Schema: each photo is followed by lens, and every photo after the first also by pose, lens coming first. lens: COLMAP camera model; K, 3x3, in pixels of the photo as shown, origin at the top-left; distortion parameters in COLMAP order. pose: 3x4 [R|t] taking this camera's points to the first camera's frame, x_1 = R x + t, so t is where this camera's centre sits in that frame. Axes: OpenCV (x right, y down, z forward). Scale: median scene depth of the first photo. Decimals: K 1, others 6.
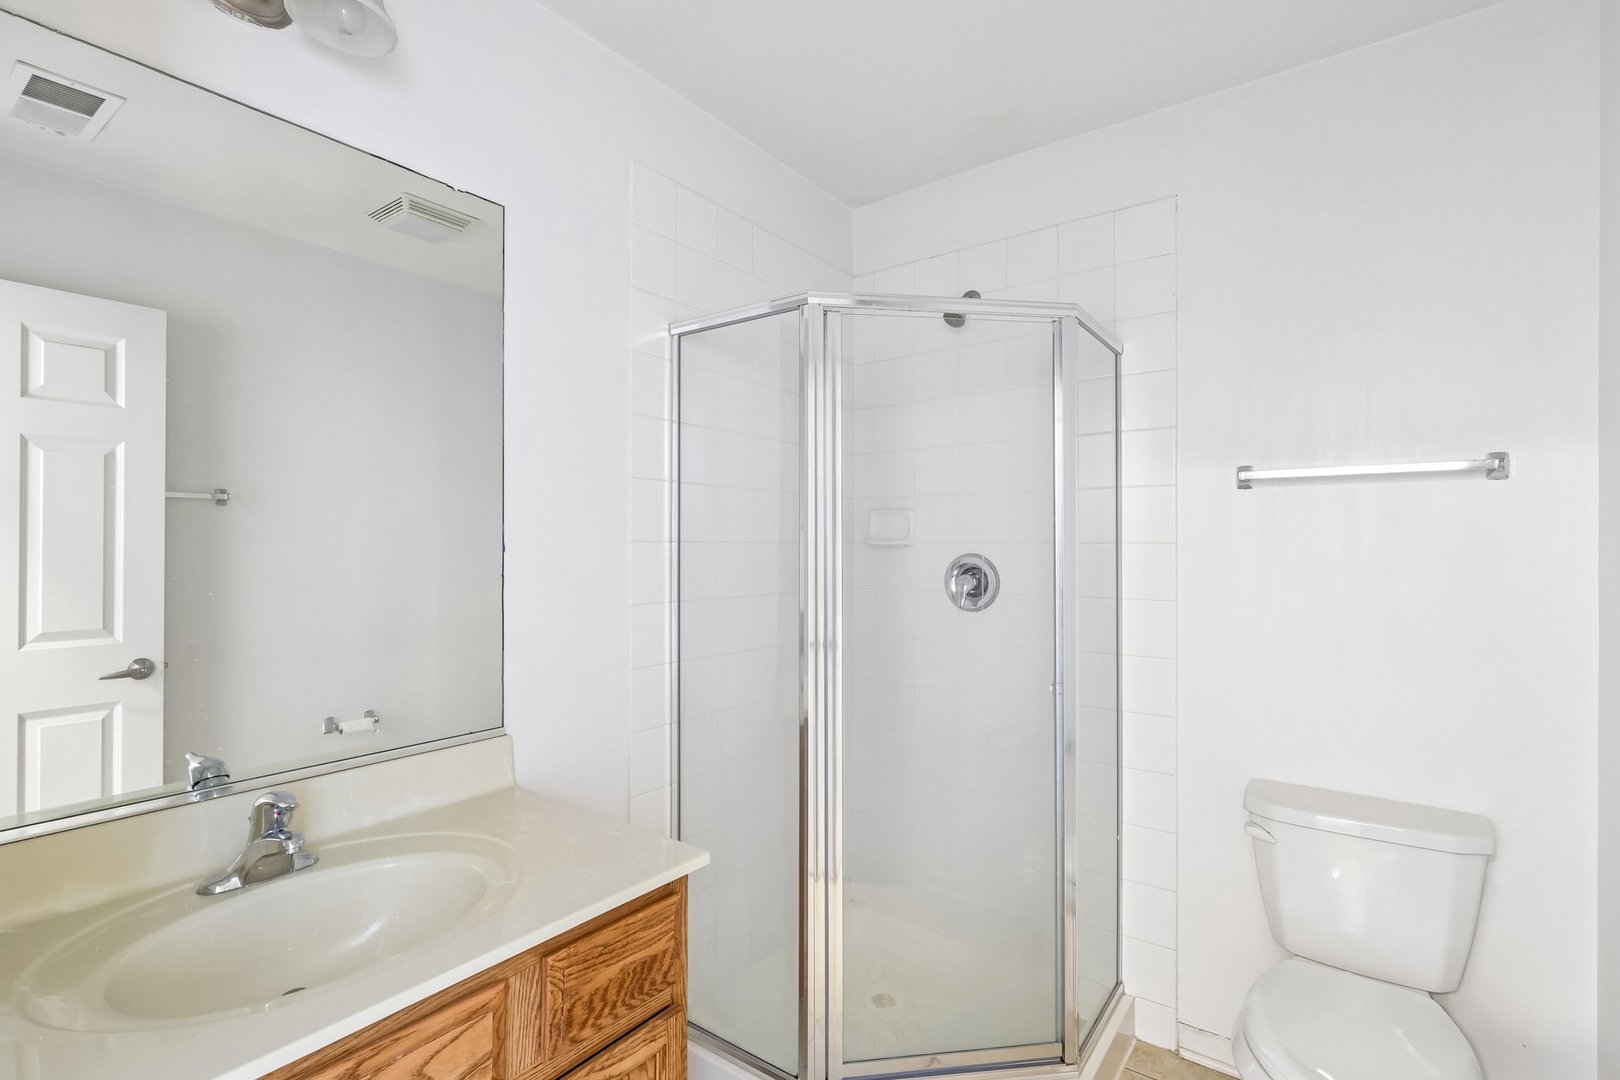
lens RADIAL K [[755.9, 0, 800.0], [0, 755.9, 543.2], [0, 0, 1]] dist [-0.000547, 0.001197]
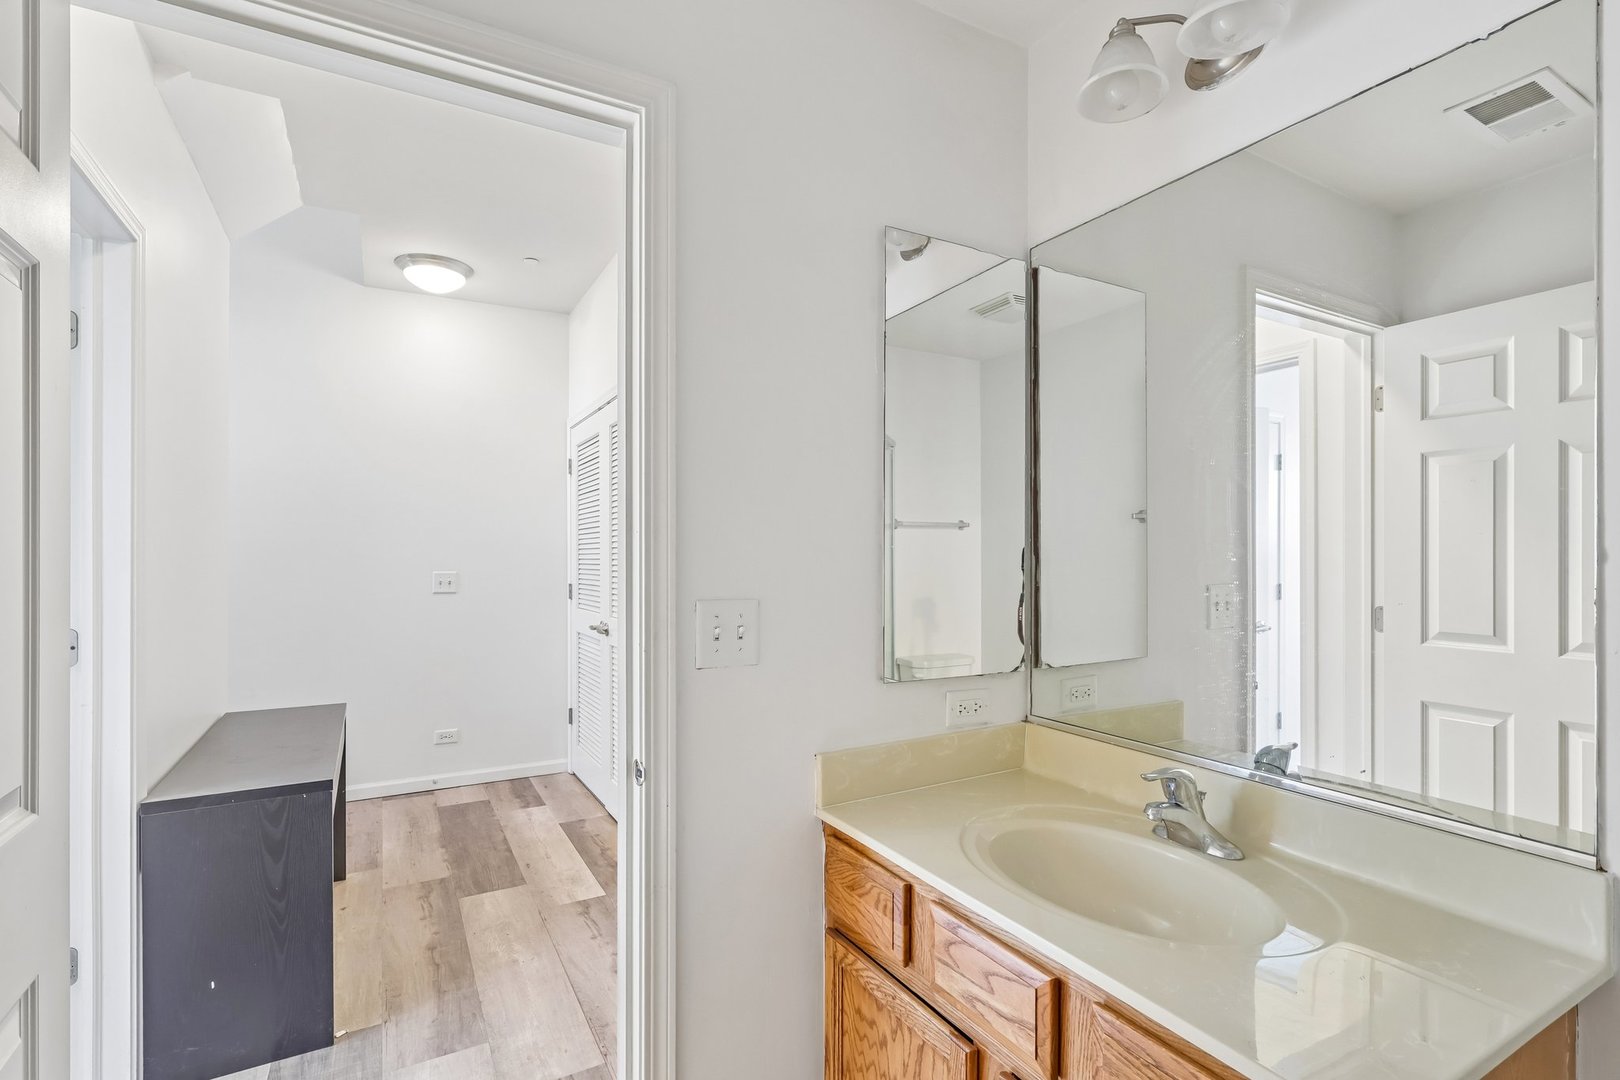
lens RADIAL K [[755.9, 0, 798.3], [0, 755.9, 547.9], [0, 0, 1]] dist [-0.000547, 0.001197]
pose [[-0.401334, -0.003997, -0.915923, 0.370124], [0.007131, 0.999947, -0.007488, -0.001203], [0.915904, -0.009536, -0.401284, 0.589549]]
